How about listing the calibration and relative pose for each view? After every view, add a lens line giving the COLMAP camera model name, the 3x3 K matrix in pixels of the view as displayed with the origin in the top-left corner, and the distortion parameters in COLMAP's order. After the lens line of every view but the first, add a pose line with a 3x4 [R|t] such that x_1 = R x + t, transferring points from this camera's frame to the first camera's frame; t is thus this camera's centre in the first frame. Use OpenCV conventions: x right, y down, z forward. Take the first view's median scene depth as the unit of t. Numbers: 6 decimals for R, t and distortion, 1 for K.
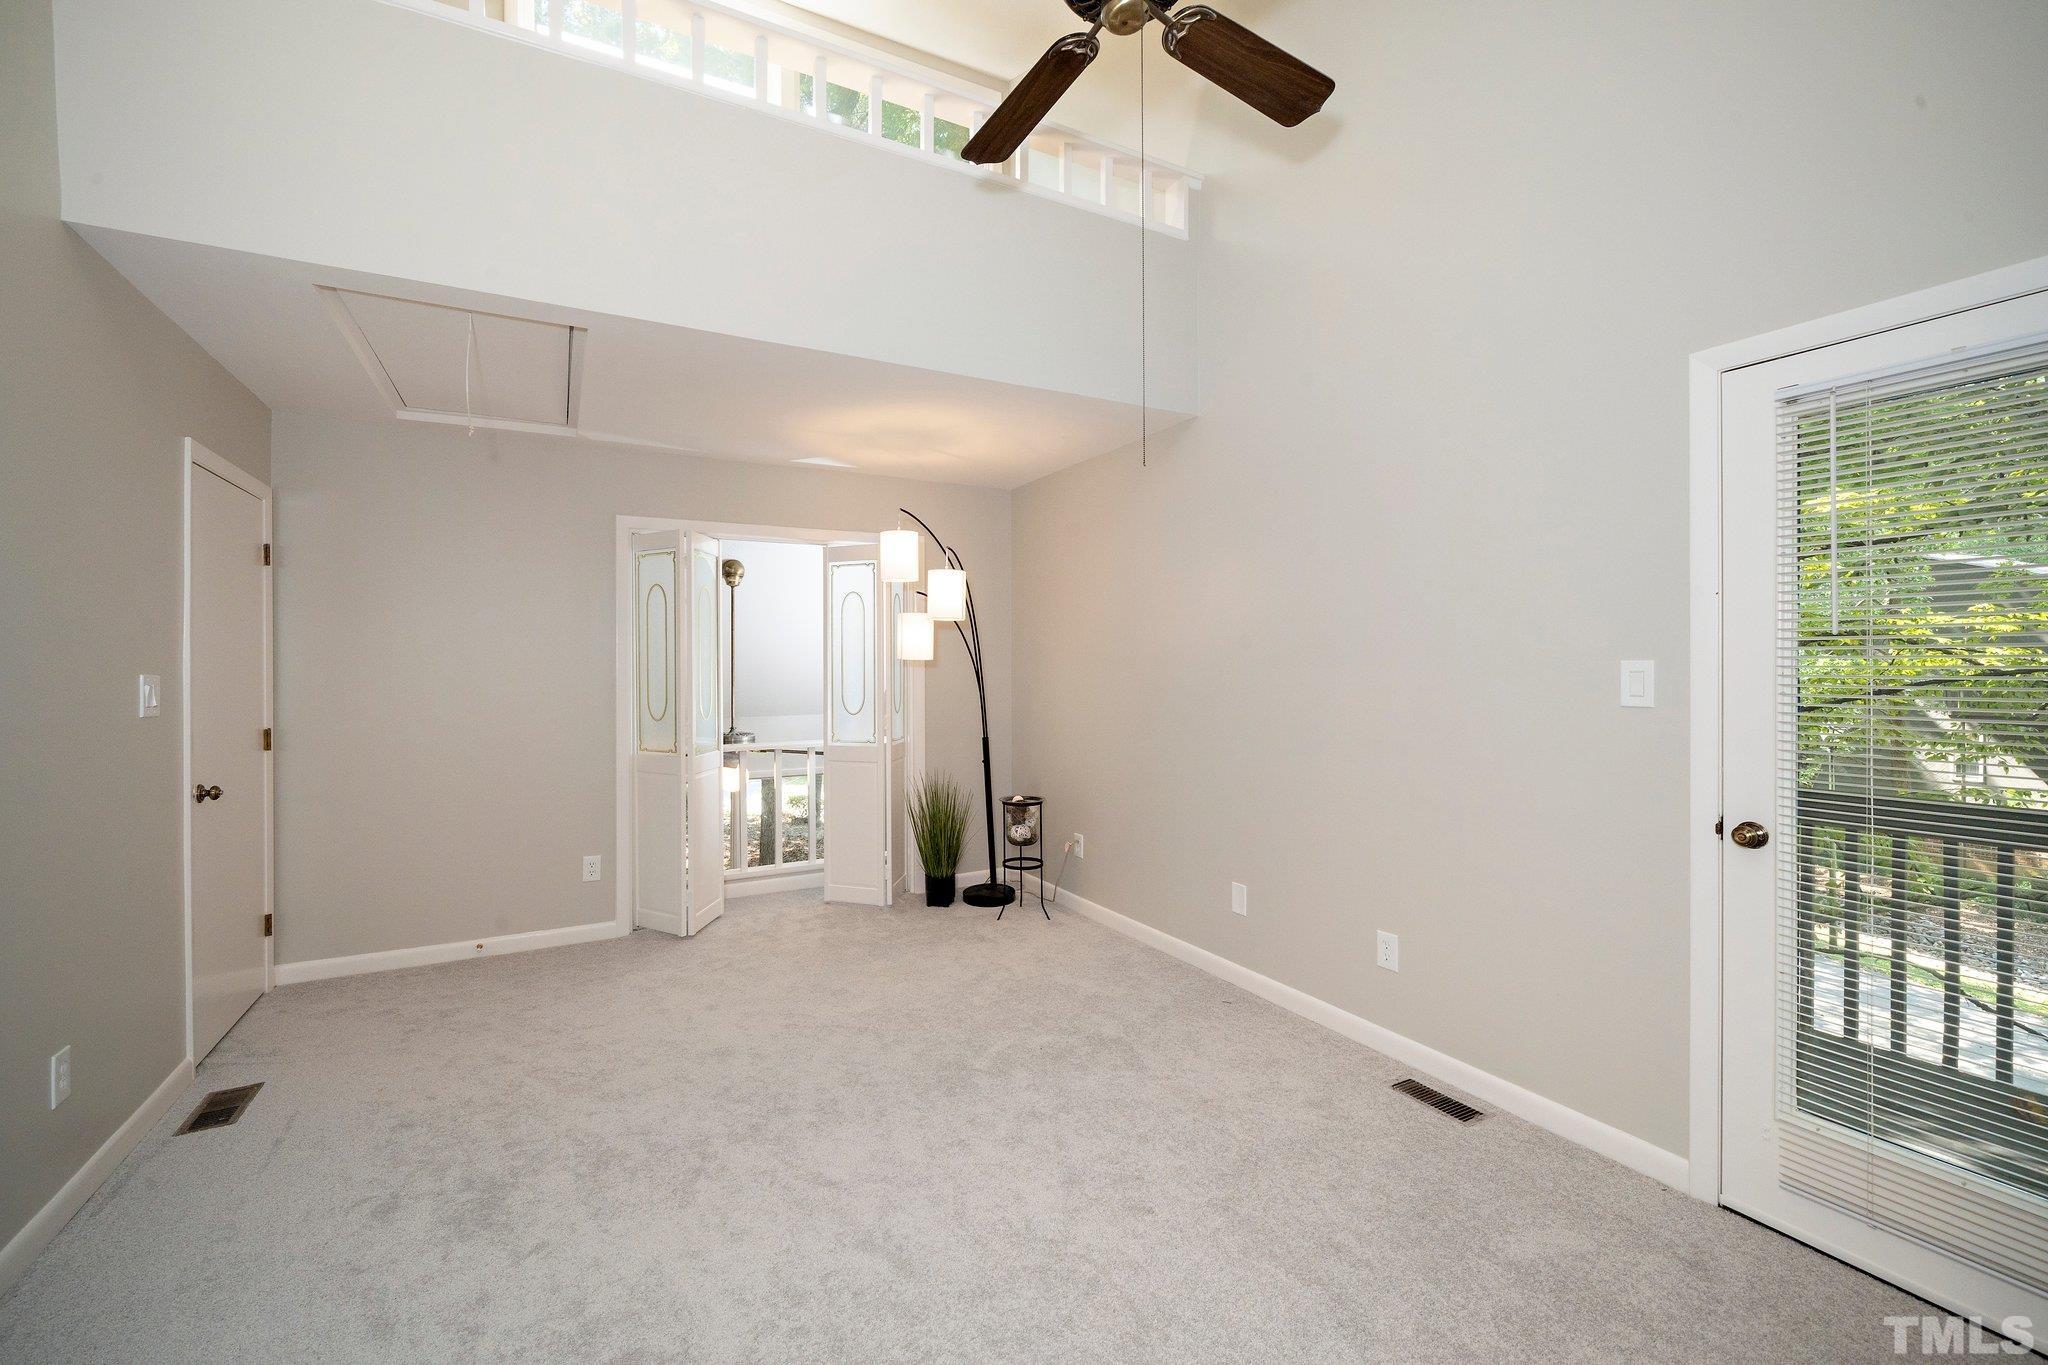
lens RADIAL K [[847.4, 0, 1020.1], [0, 847.4, 667.3], [0, 0, 1]] dist [0.001208, 0.000116]
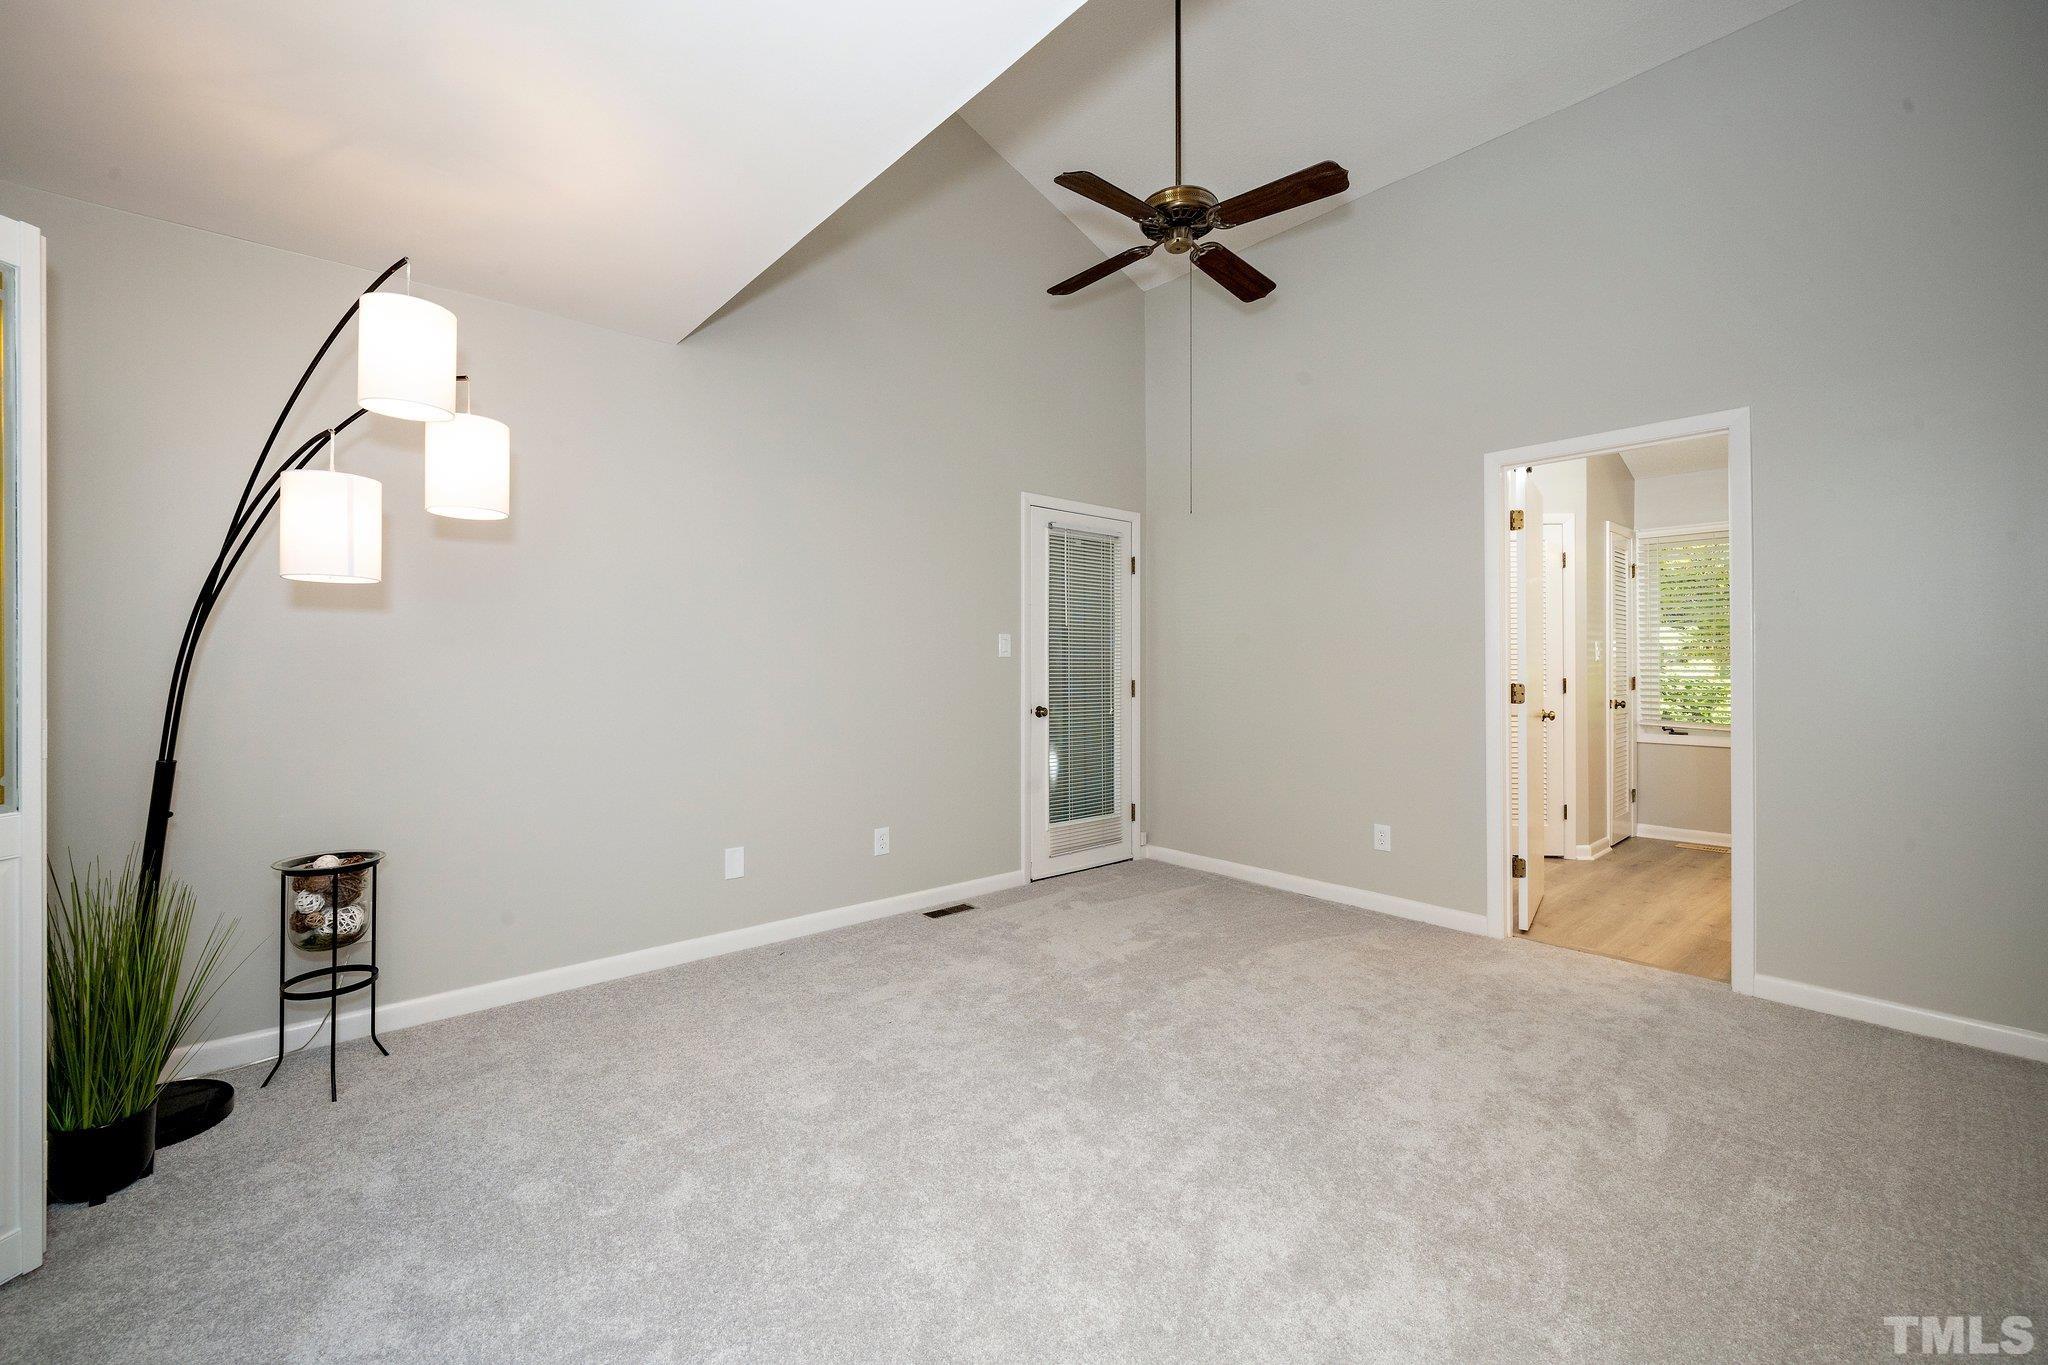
lens RADIAL K [[847.4, 0, 1020.1], [0, 847.4, 667.3], [0, 0, 1]] dist [0.001208, 0.000116]
pose [[-0.220993, 0.006423, 0.975254, -1.111488], [0.004464, 0.999975, -0.005574, 0.072639], [-0.975265, 0.003121, -0.221016, 1.271313]]
